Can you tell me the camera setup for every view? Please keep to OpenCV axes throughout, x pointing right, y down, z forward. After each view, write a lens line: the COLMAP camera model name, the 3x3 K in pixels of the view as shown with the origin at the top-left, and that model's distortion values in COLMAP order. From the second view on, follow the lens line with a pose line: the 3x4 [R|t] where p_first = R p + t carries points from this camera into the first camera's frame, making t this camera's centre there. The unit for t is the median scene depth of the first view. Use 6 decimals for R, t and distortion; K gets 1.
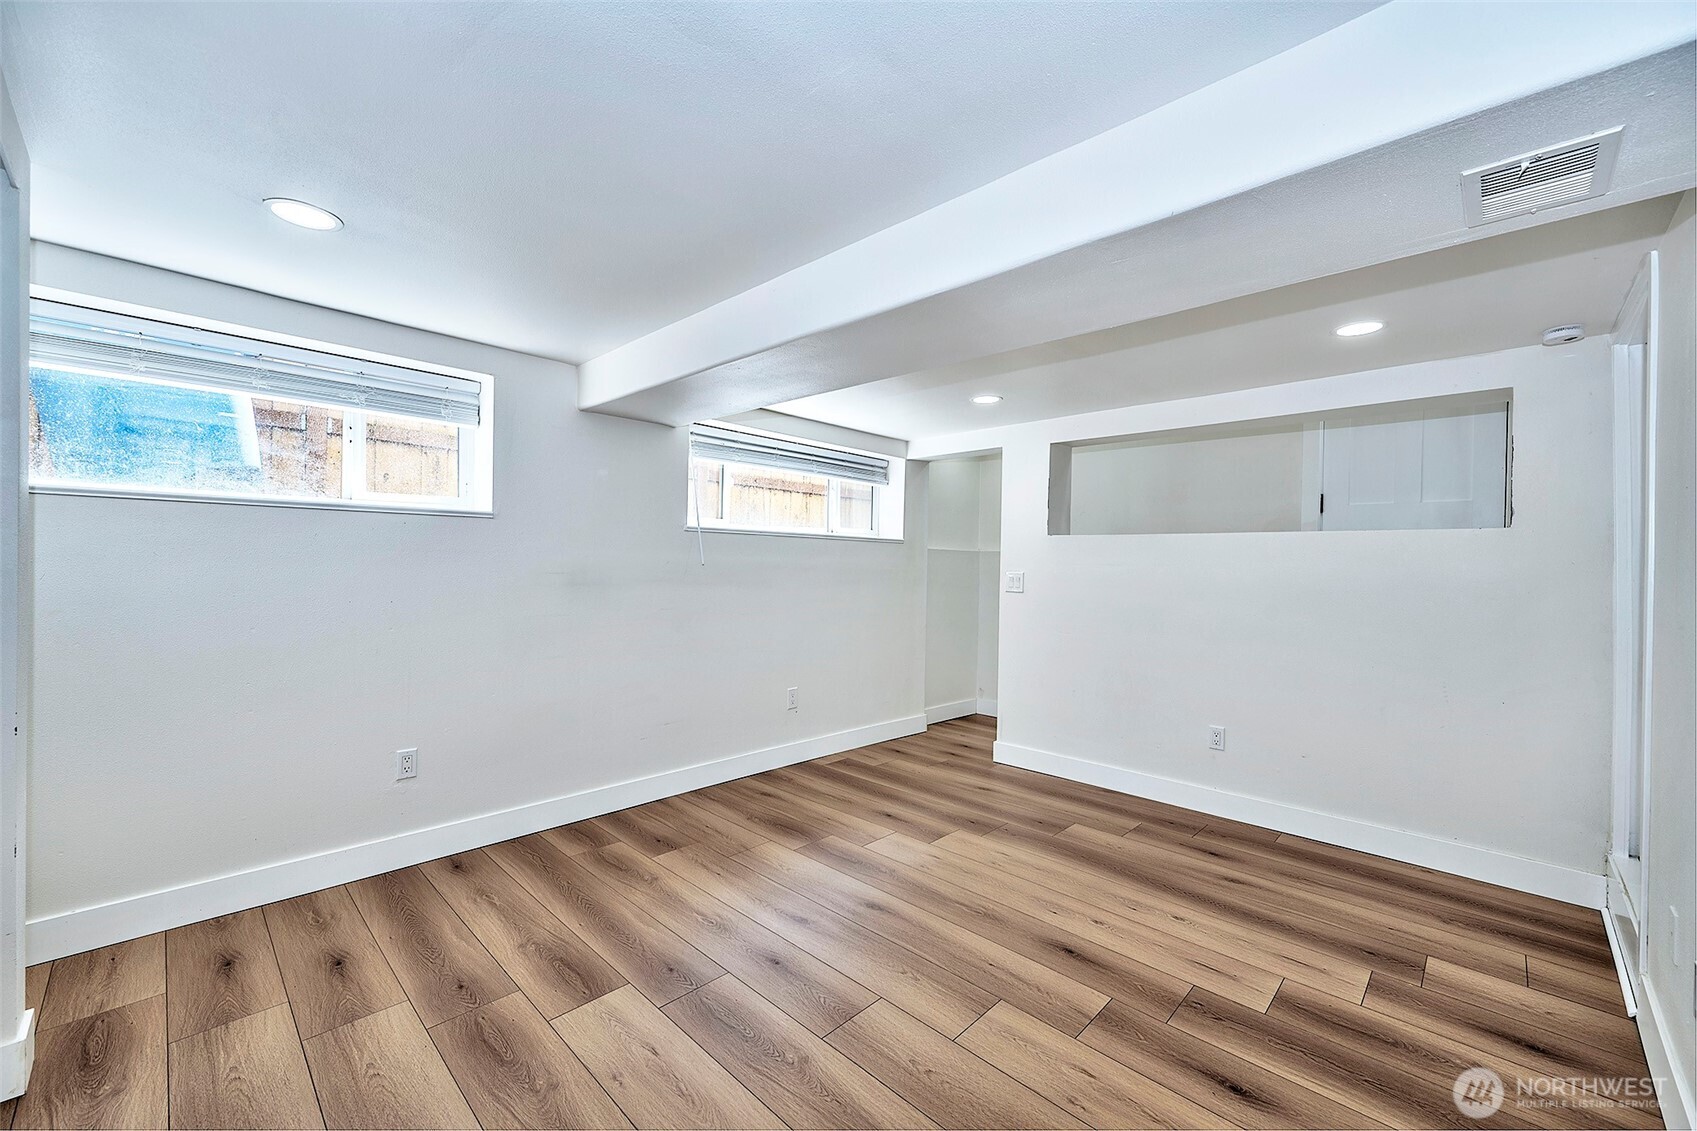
lens RADIAL K [[690.5, 0, 848.0], [0, 690.5, 582.0], [0, 0, 1]] dist [0.001600, -0.000201]
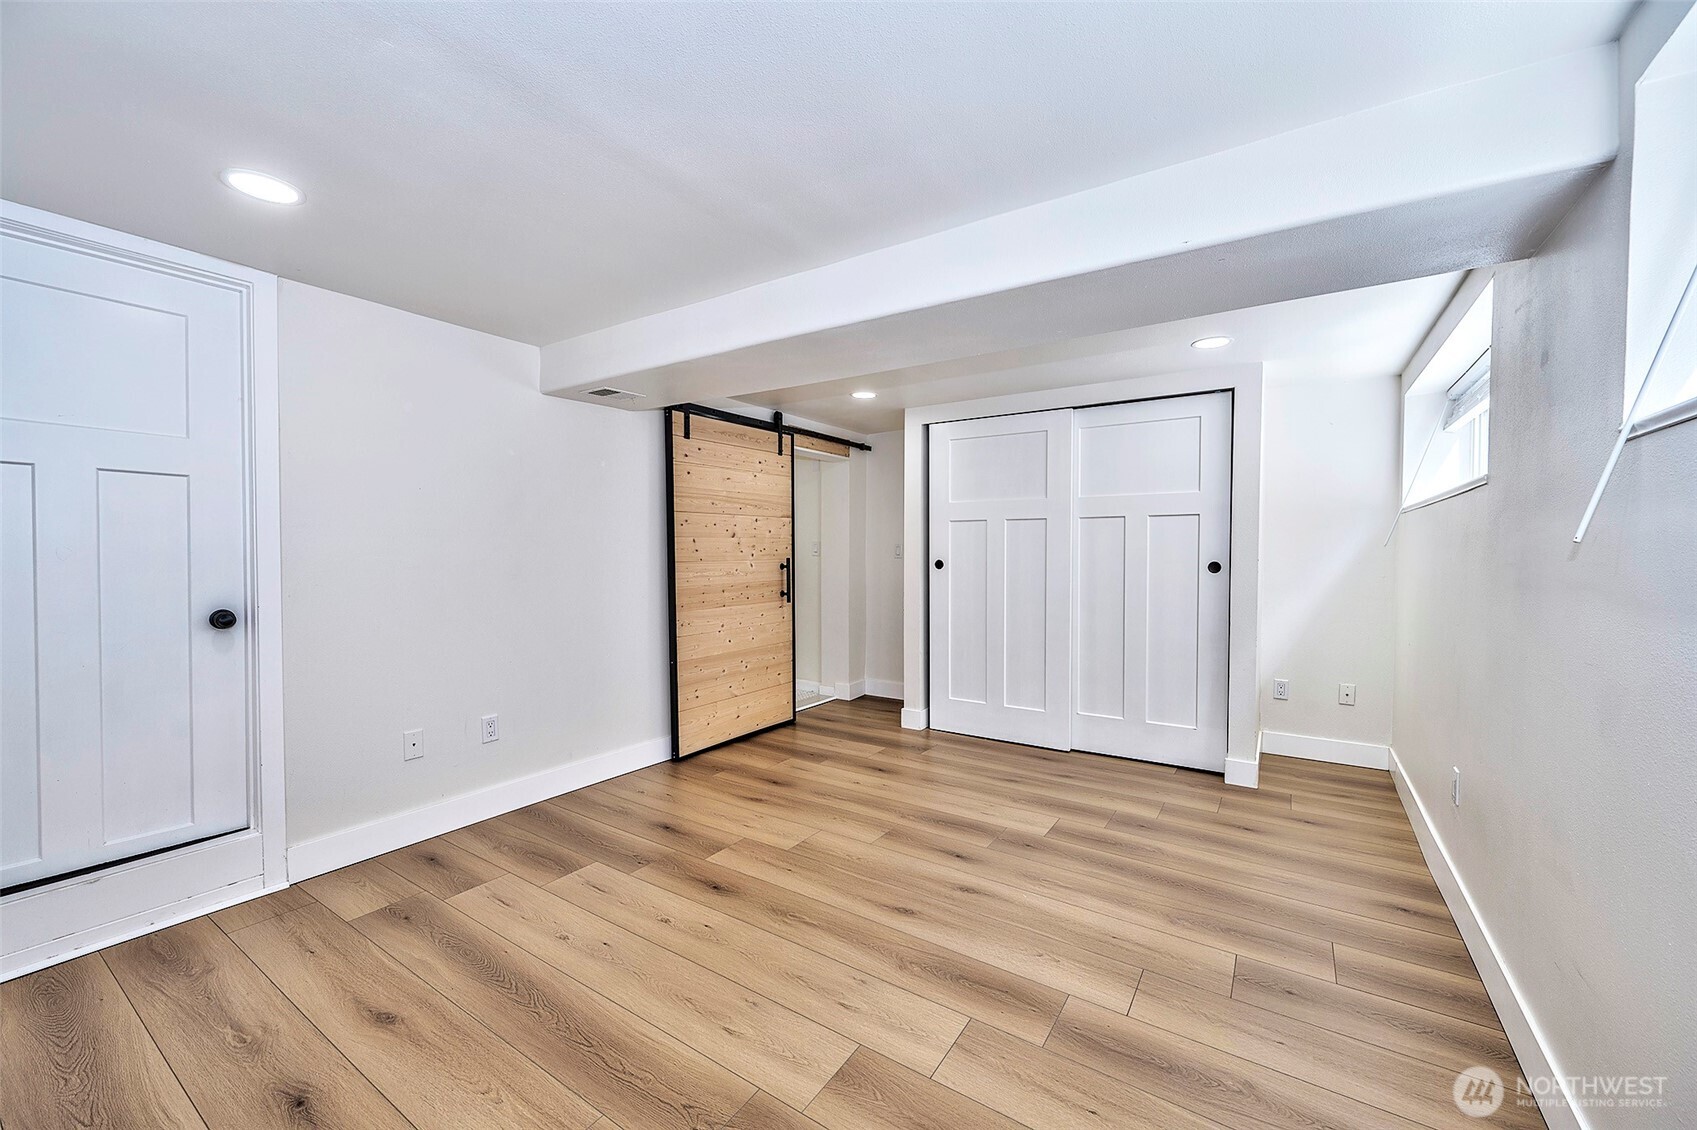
lens RADIAL K [[690.5, 0, 848.0], [0, 690.5, 581.5], [0, 0, 1]] dist [0.001600, -0.000201]
pose [[-0.983836, -0.012778, -0.178618, 0.298324], [-0.026308, 0.996942, 0.073589, -0.036428], [0.177131, 0.077099, -0.981163, 1.962600]]
